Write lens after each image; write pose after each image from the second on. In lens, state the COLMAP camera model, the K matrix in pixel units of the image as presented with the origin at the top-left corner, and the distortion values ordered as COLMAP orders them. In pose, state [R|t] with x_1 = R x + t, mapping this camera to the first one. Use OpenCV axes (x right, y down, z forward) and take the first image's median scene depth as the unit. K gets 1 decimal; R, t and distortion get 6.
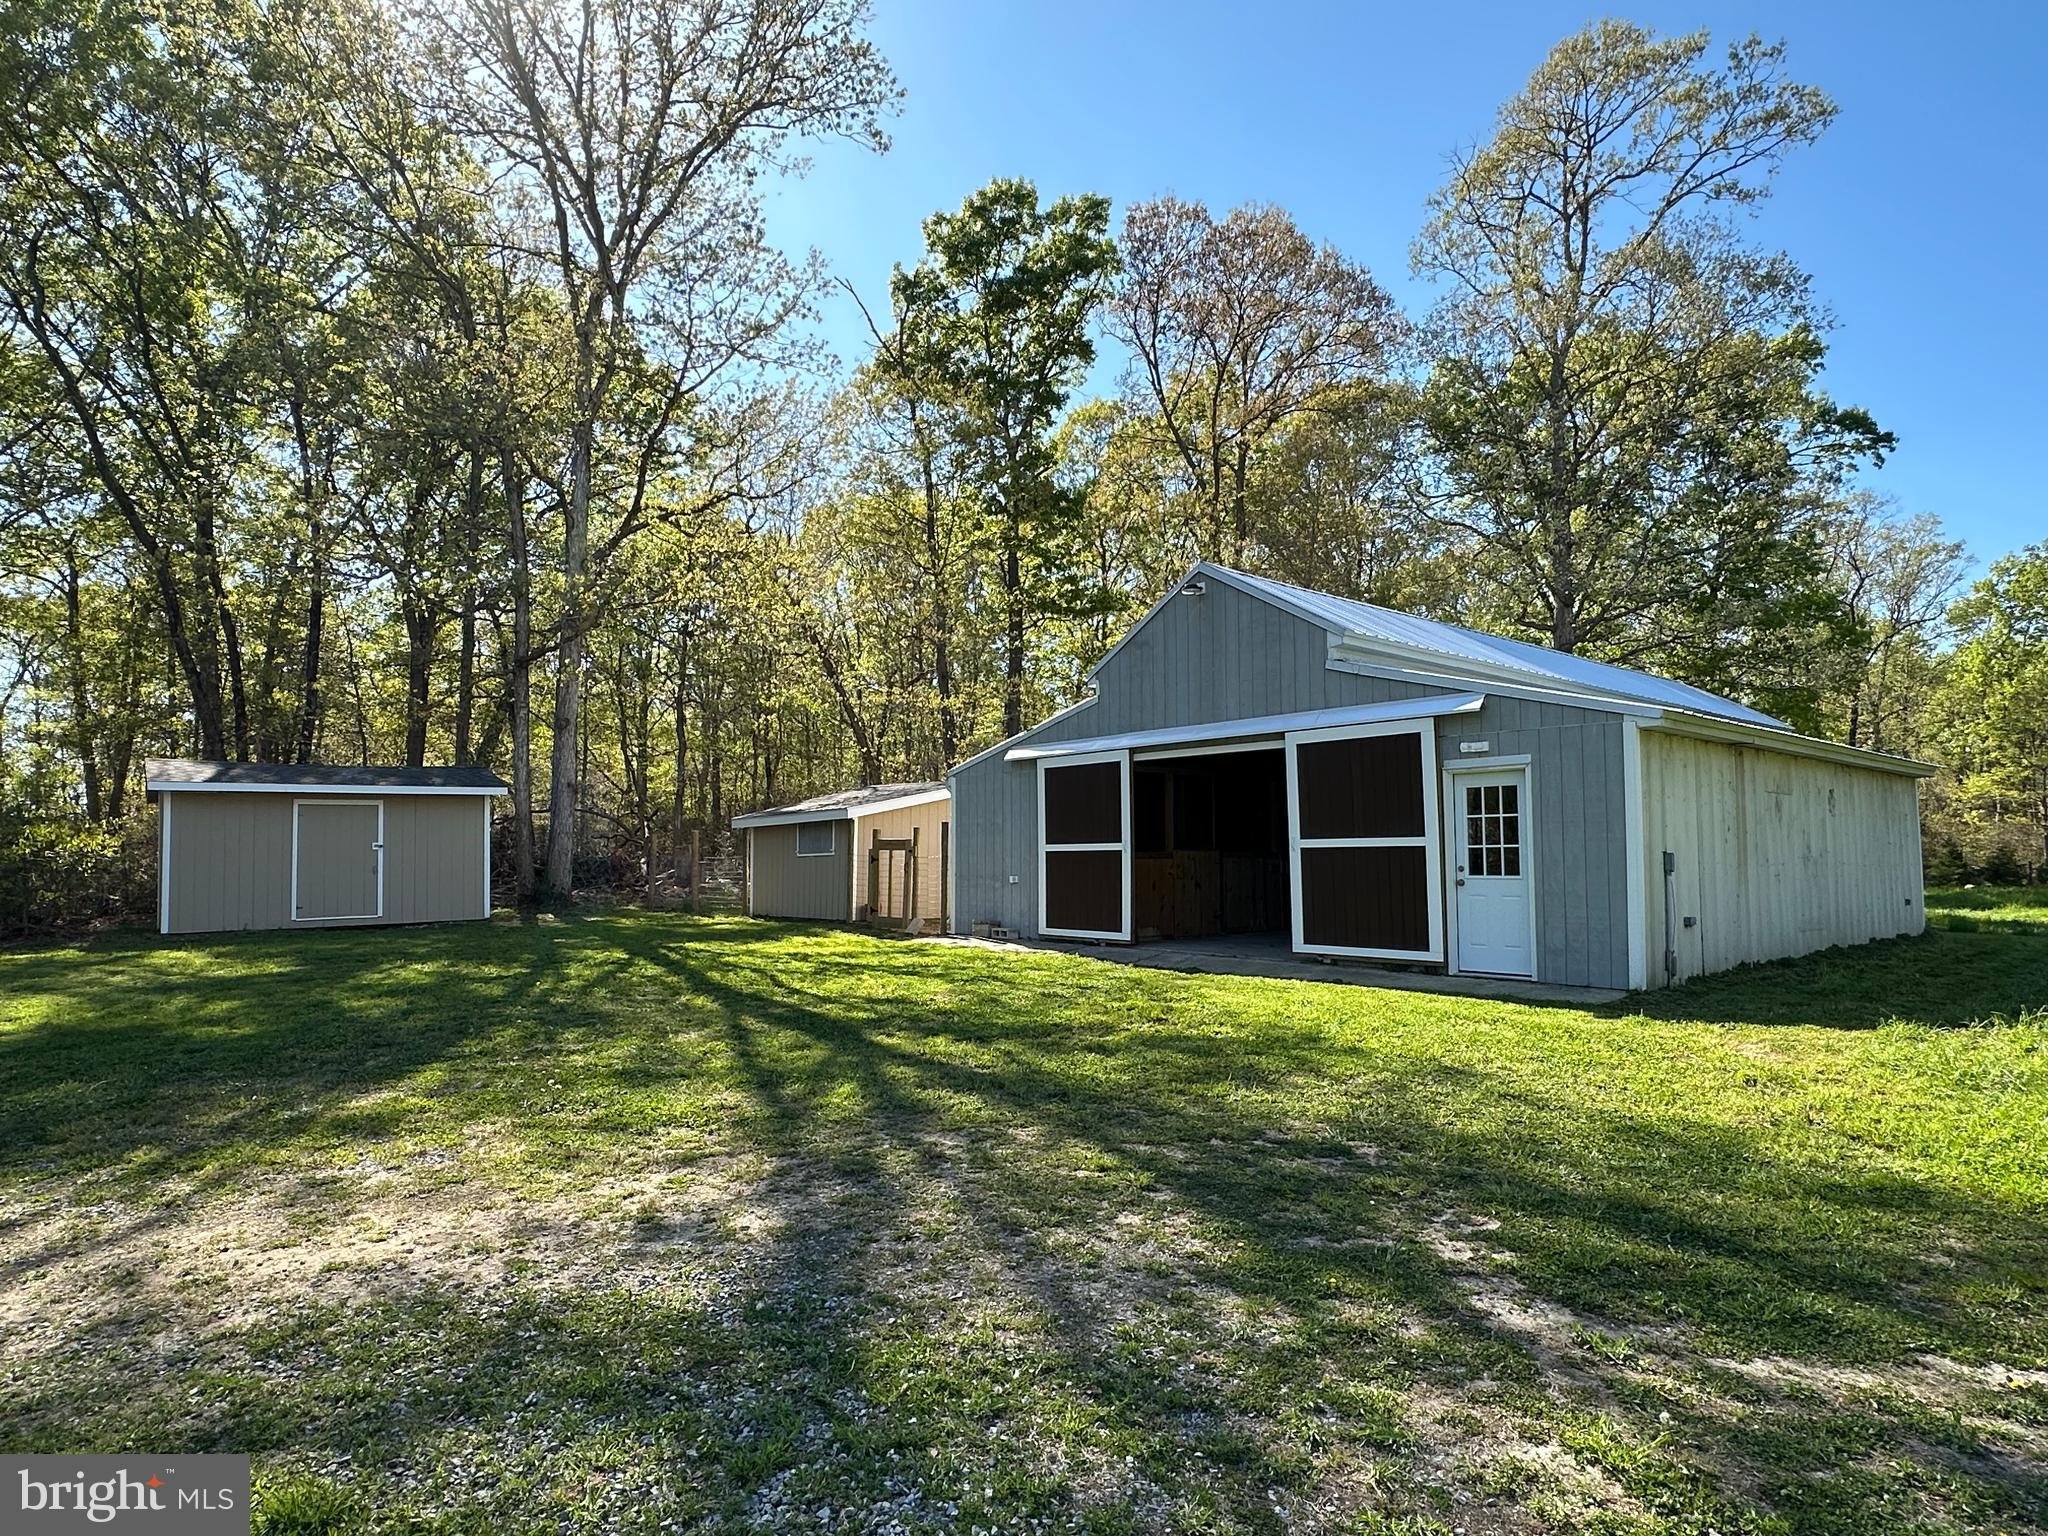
lens RADIAL K [[1180.4, 0, 1004.4], [0, 1180.4, 779.7], [0, 0, 1]] dist [0.000220, -0.000920]
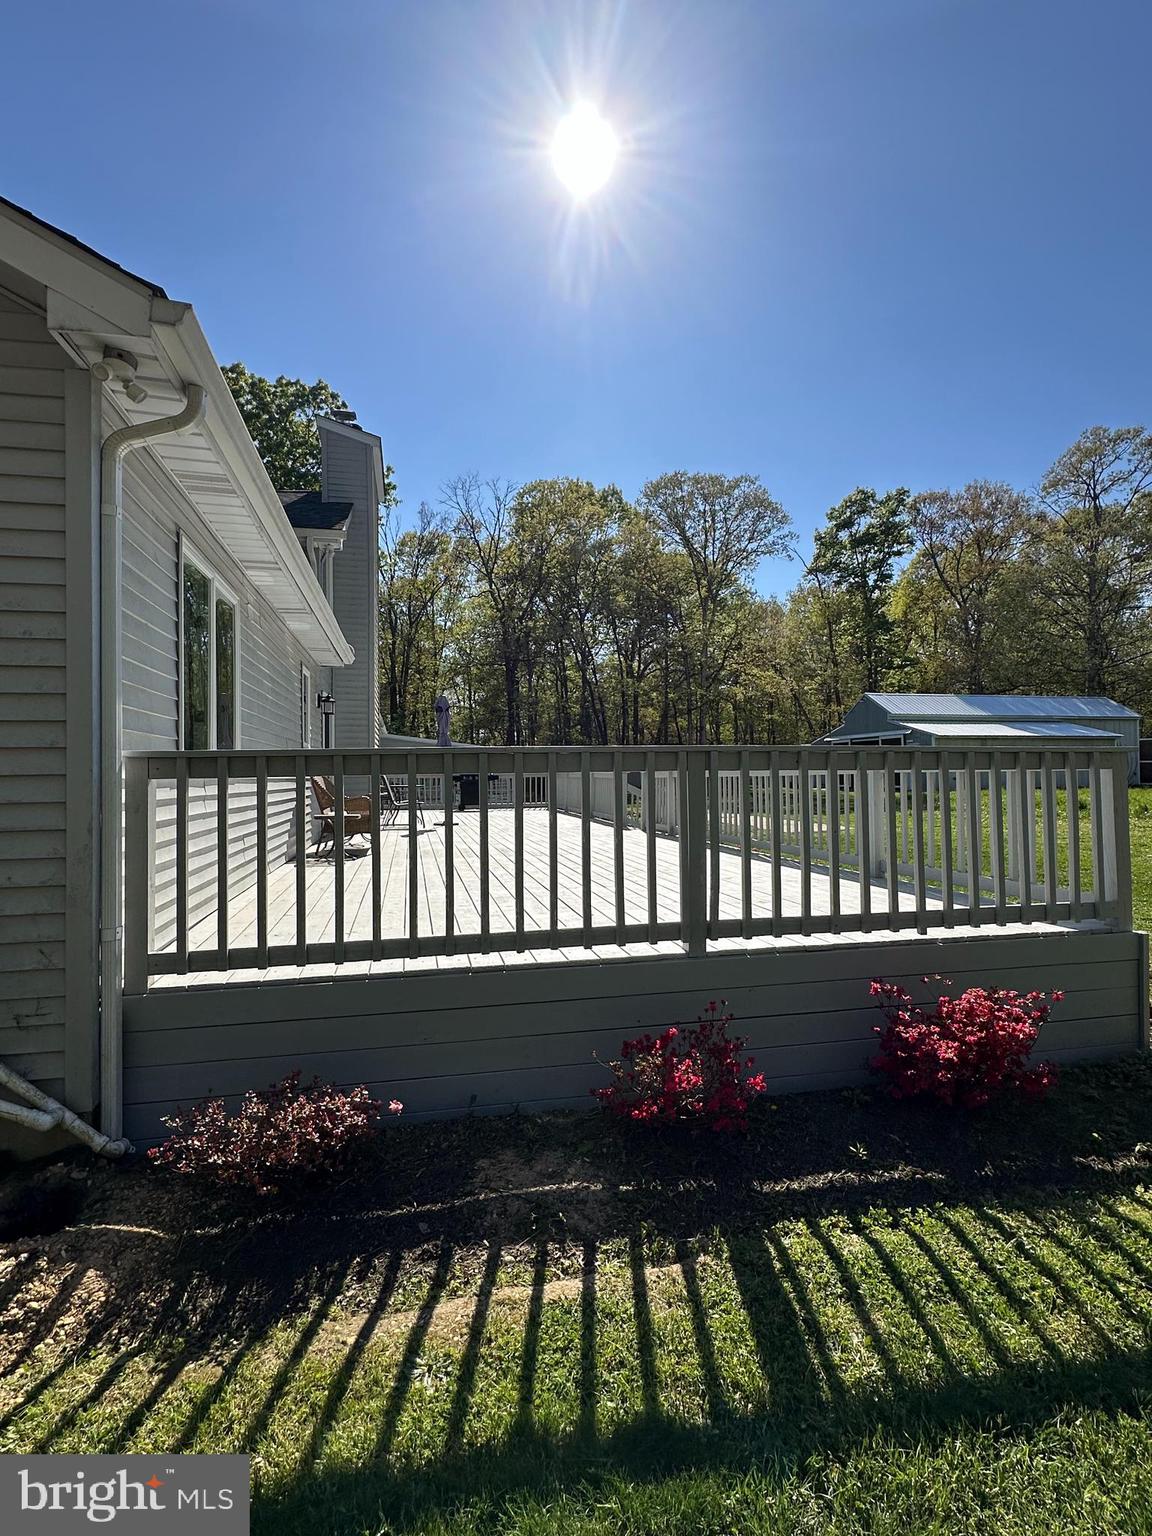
lens RADIAL K [[783.8, 0, 557.7], [0, 783.8, 755.9], [0, 0, 1]] dist [0.000018, 0.001289]
pose [[0.884201, -0.018305, -0.466748, 0.435219], [0.039377, 0.998596, 0.035433, -0.094368], [0.465444, -0.049709, 0.883680, -1.692845]]
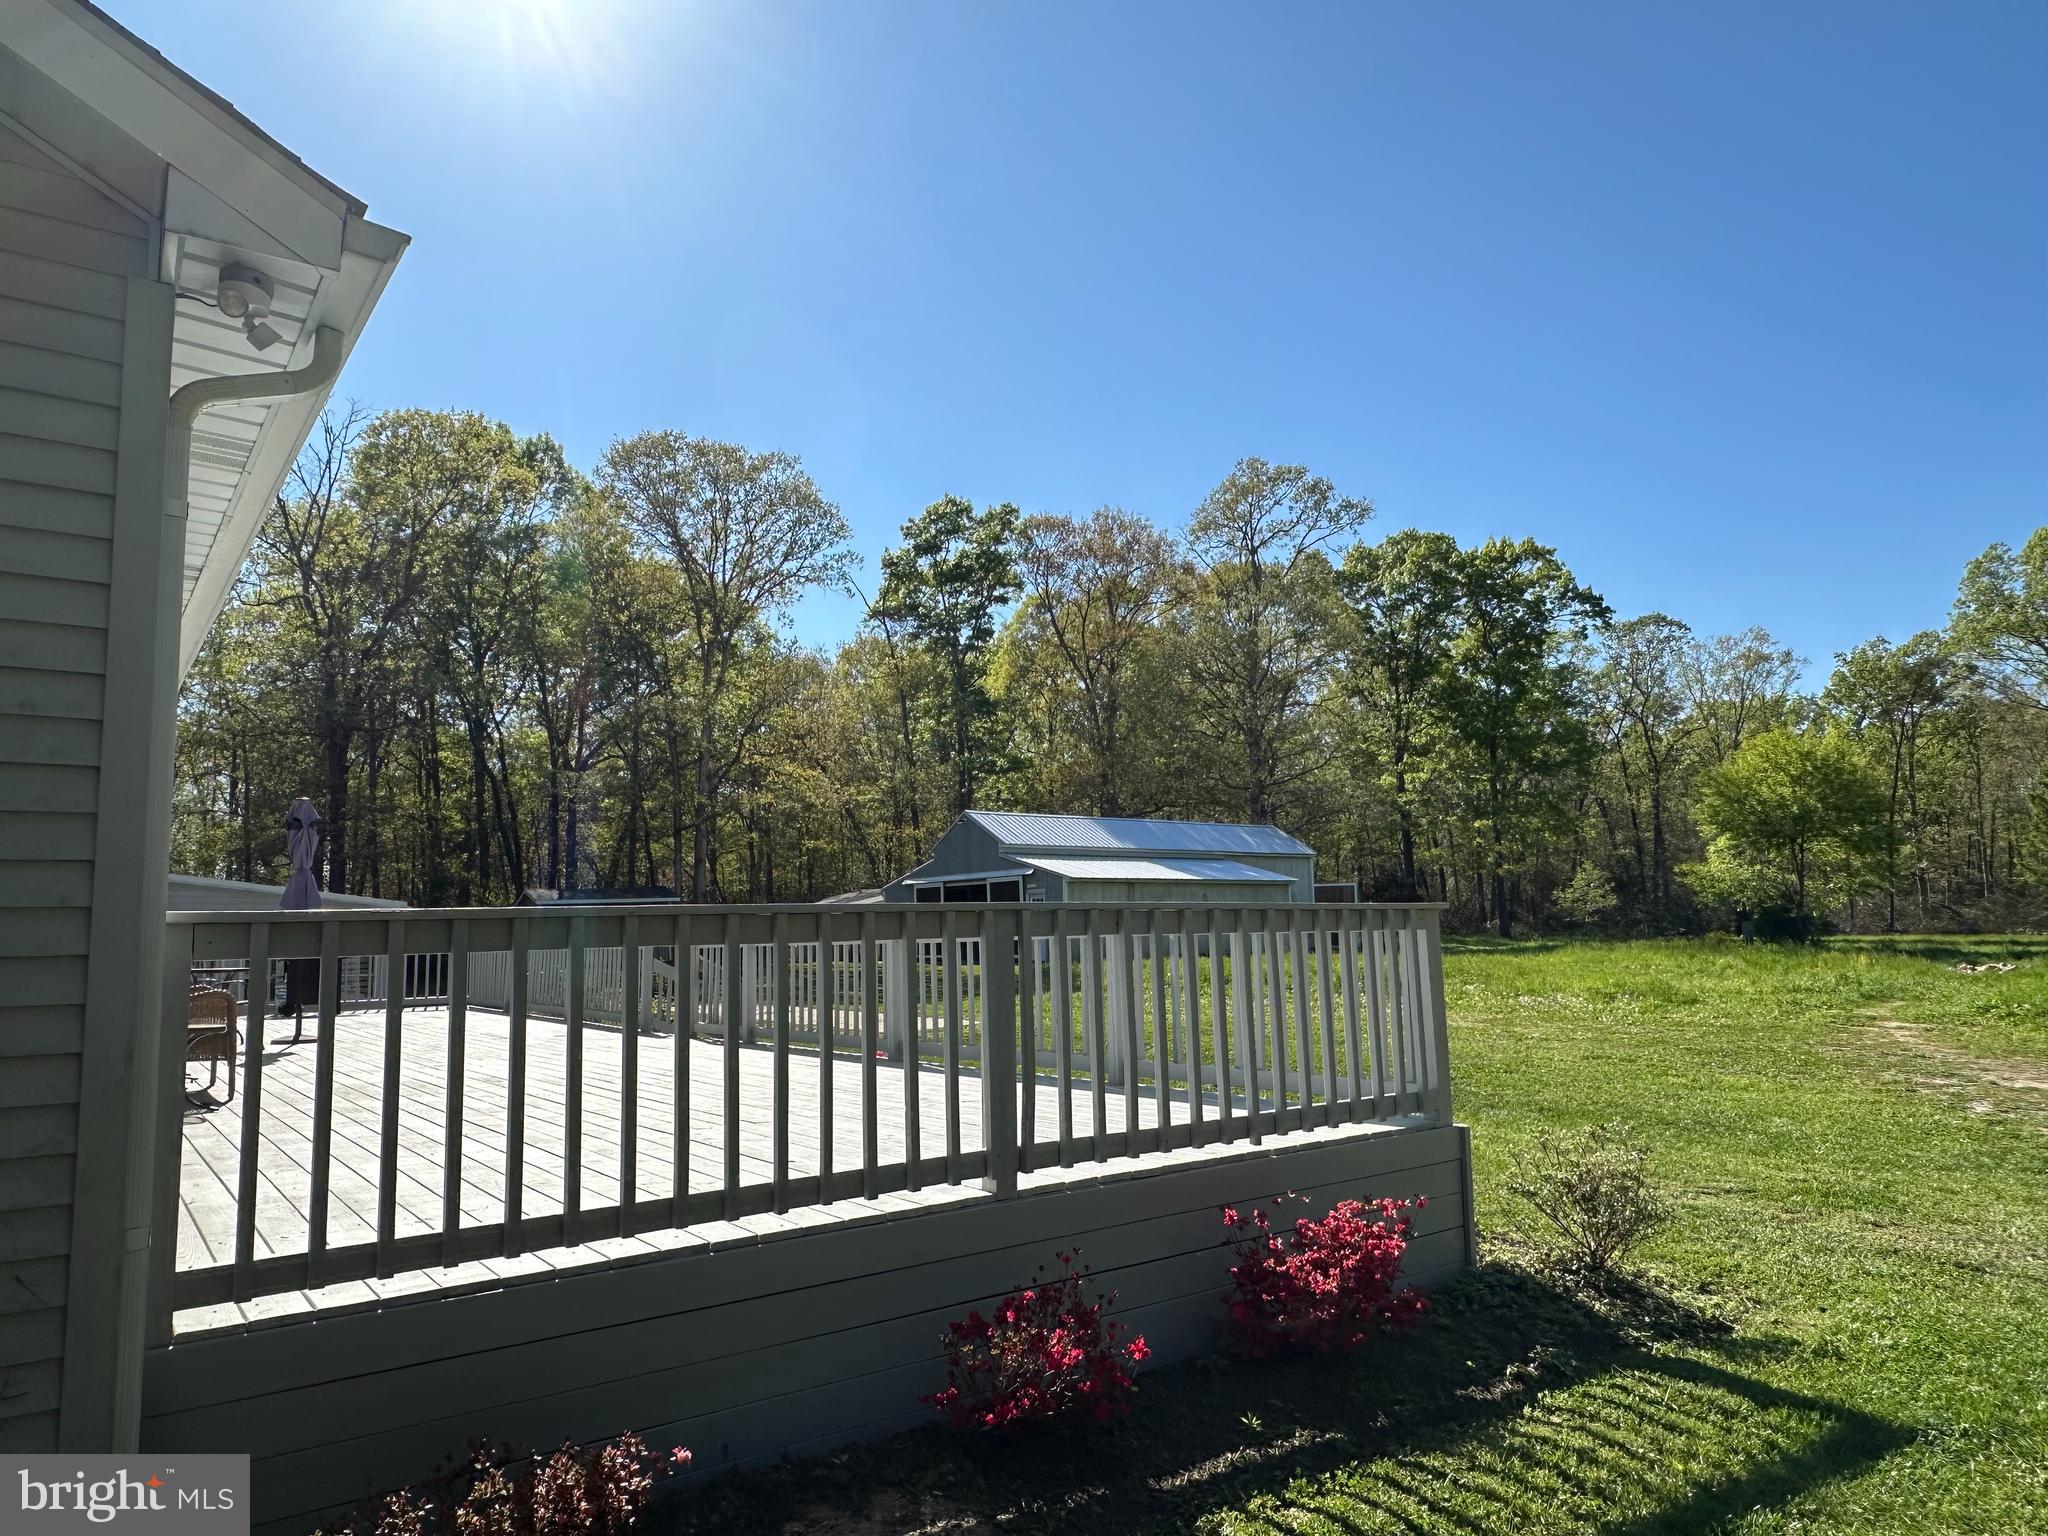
lens RADIAL K [[1339.5, 0, 1016.9], [0, 1339.5, 764.2], [0, 0, 1]] dist [-0.009702, 0.010418]
pose [[0.998499, -0.024691, -0.048880, 0.382912], [0.021846, 0.998082, -0.057916, -0.100221], [0.050216, 0.056761, 0.997124, -1.756305]]
